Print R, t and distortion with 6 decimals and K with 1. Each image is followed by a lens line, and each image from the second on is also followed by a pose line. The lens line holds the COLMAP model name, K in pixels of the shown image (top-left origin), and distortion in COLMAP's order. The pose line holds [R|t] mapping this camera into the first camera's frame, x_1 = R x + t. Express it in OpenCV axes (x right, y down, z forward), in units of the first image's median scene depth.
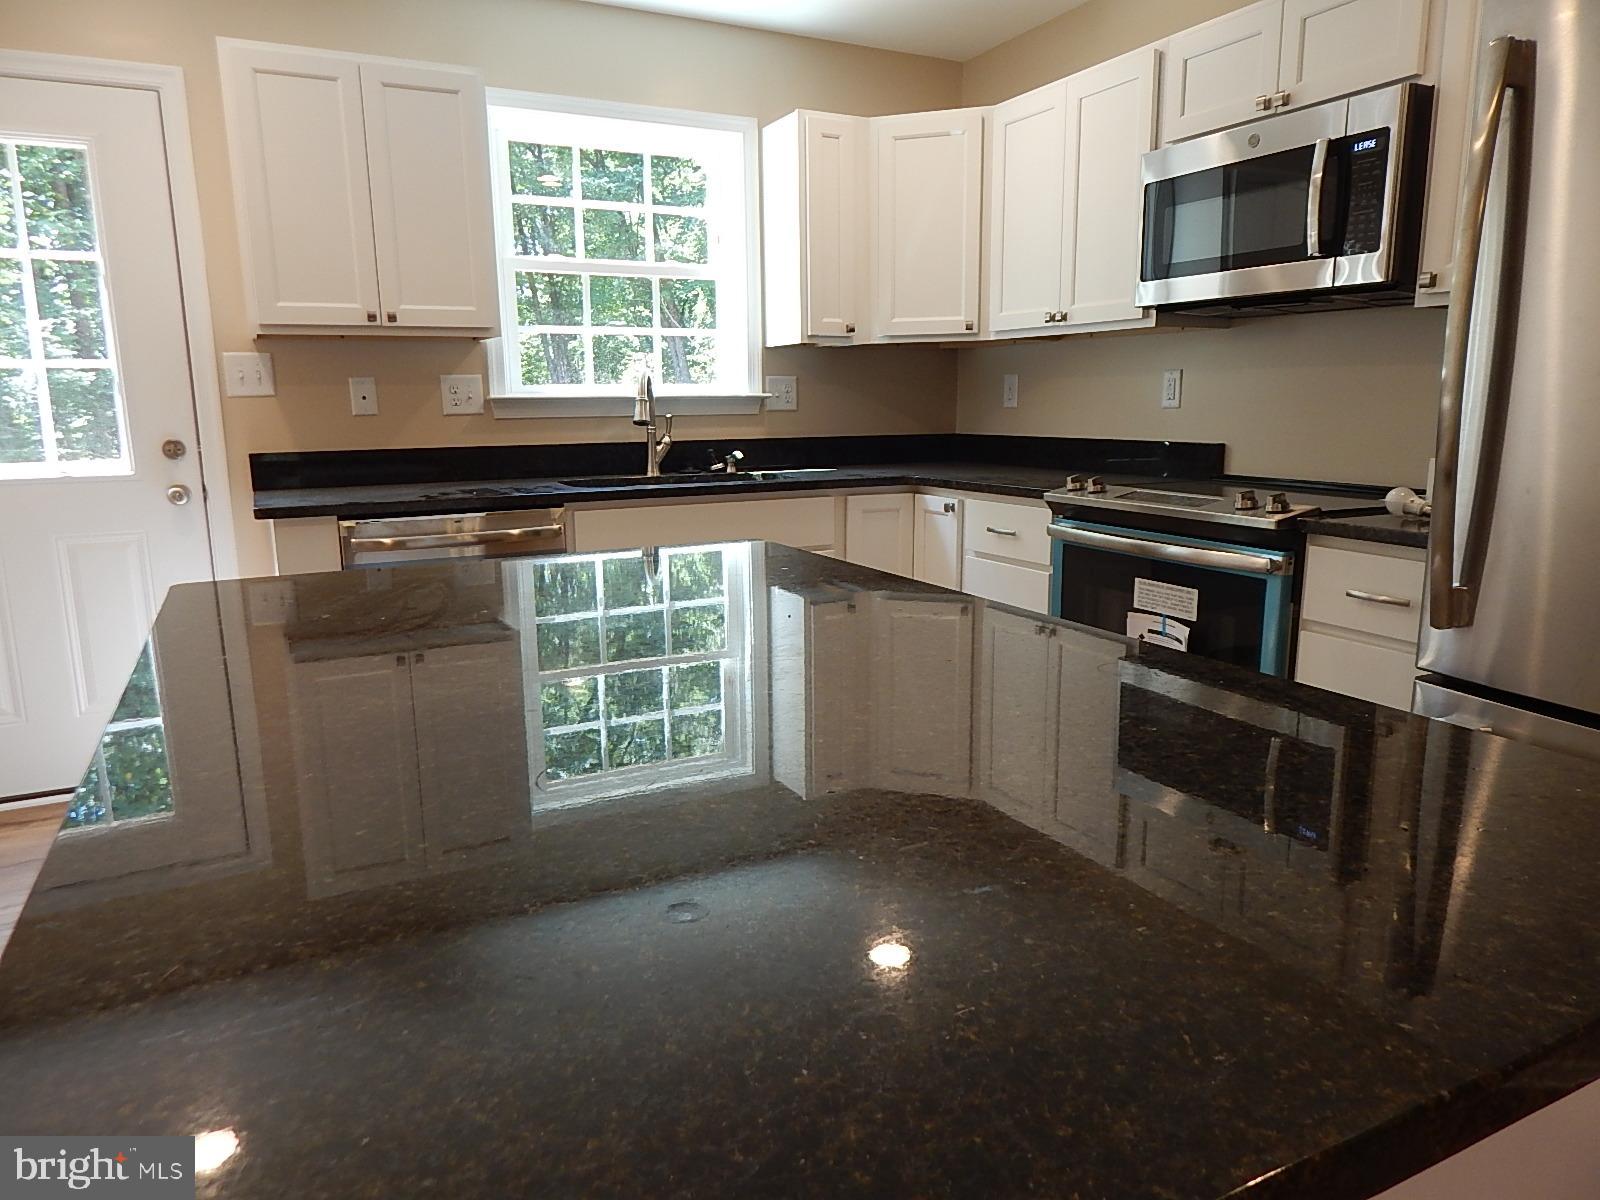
lens RADIAL K [[1064.1, 0, 794.6], [0, 1064.1, 590.6], [0, 0, 1]] dist [0.017112, -0.015301]
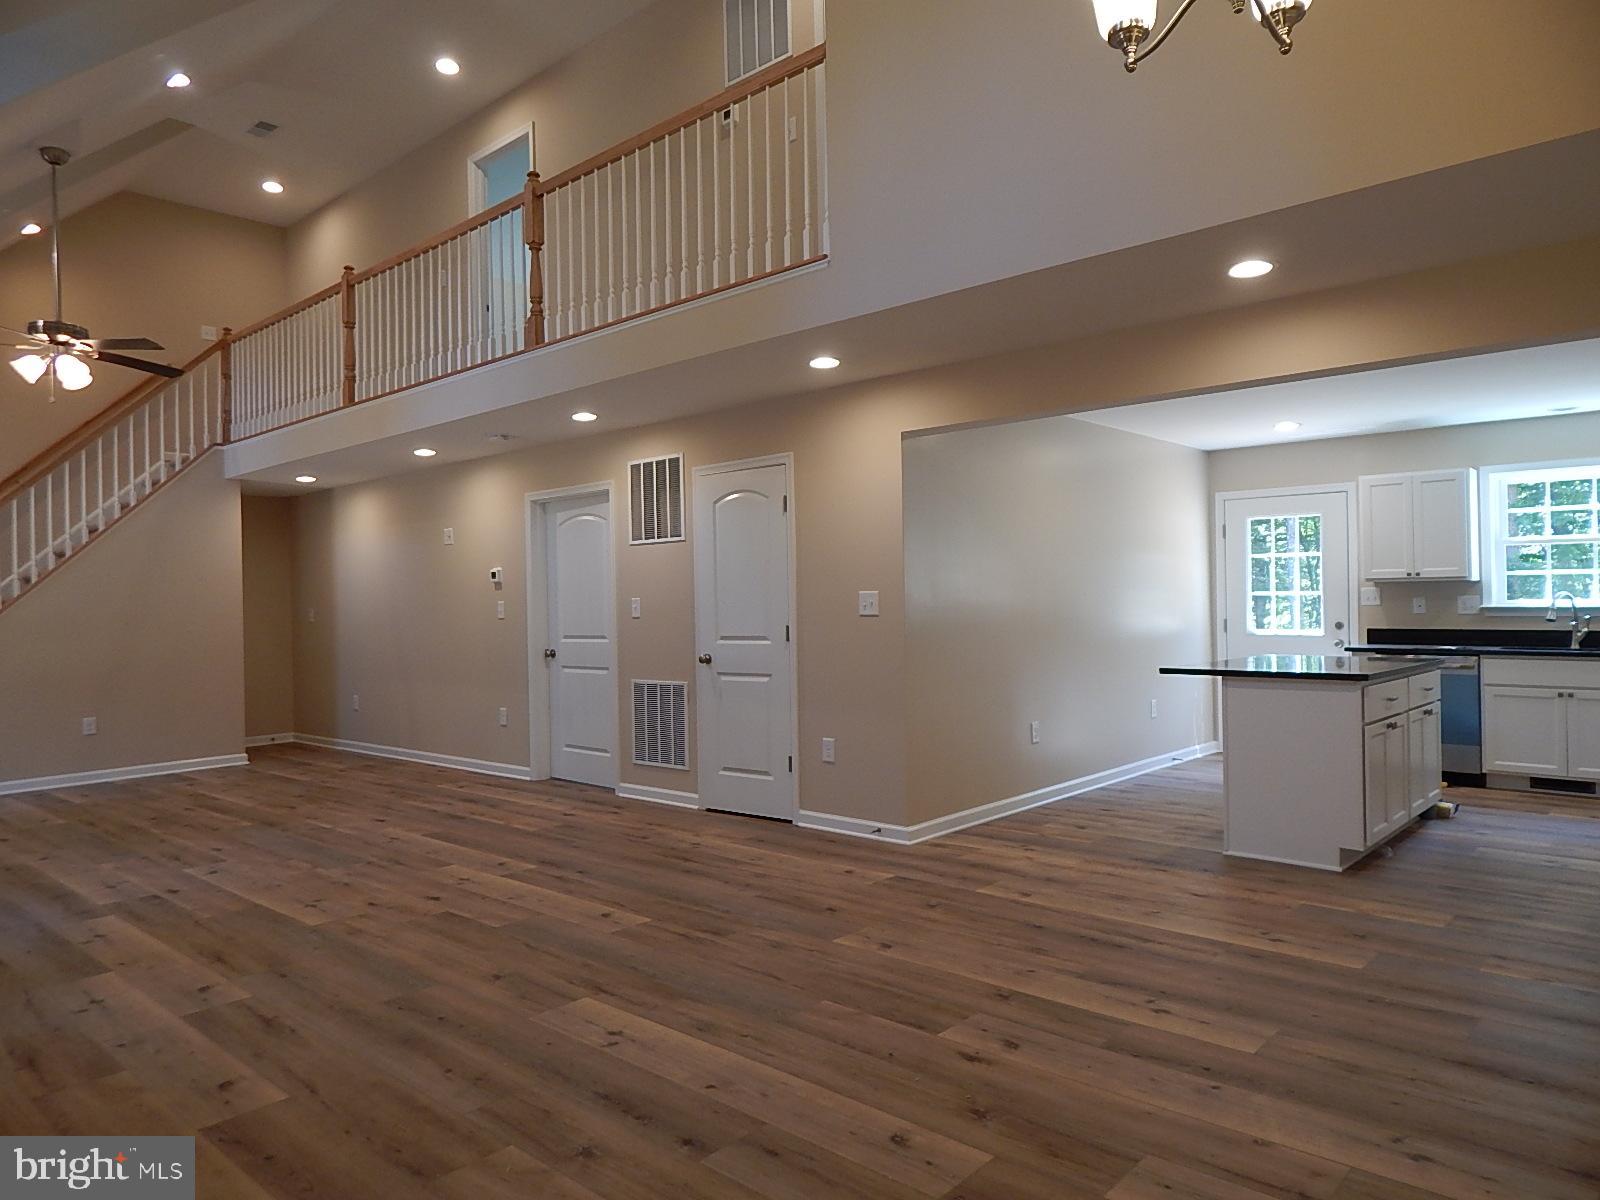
lens RADIAL K [[1064.1, 0, 796.7], [0, 1064.1, 586.6], [0, 0, 1]] dist [0.017112, -0.015301]
pose [[0.352990, -0.007795, -0.935595, 1.367488], [-0.165315, 0.983713, -0.070567, 0.172096], [0.920907, 0.179578, 0.345952, -1.108641]]
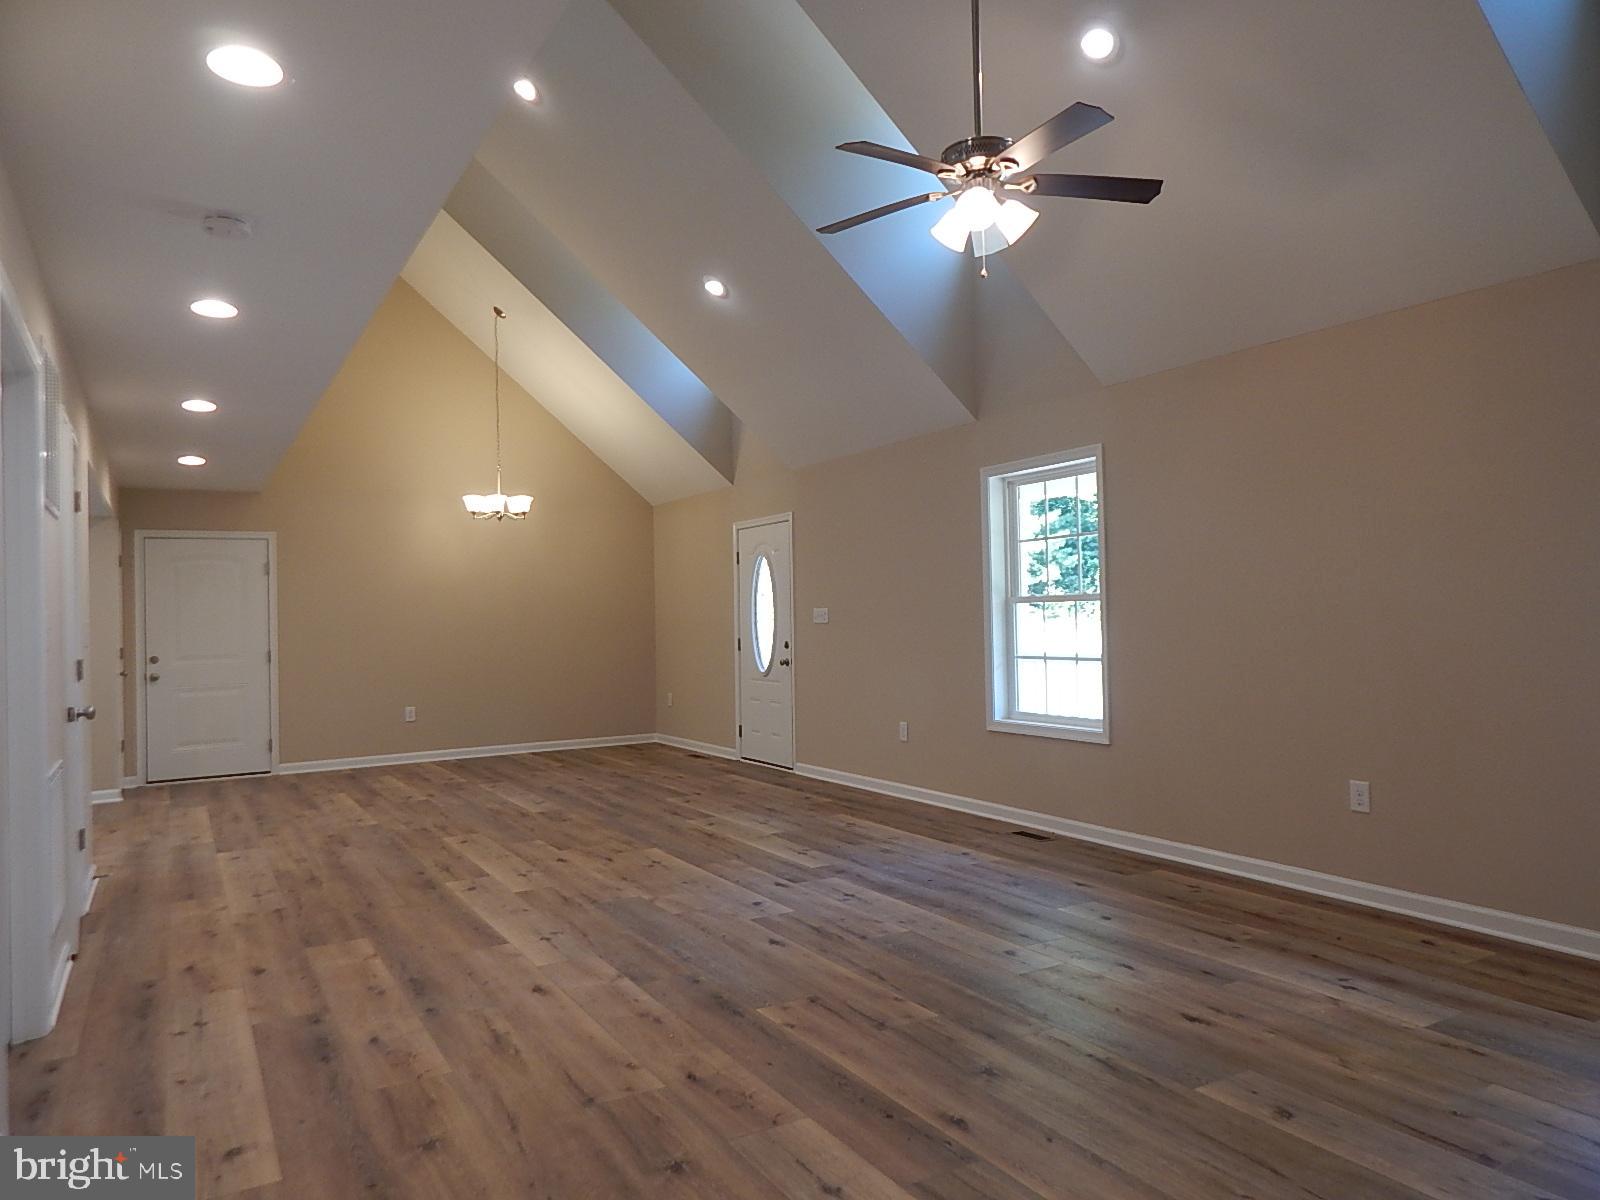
lens RADIAL K [[1064.1, 0, 797.4], [0, 1064.1, 584.2], [0, 0, 1]] dist [0.017112, -0.015301]
pose [[-0.060983, 0.049265, 0.996922, -2.112960], [0.218515, 0.975212, -0.034825, 0.280767], [-0.973926, 0.215719, -0.070236, -1.344230]]
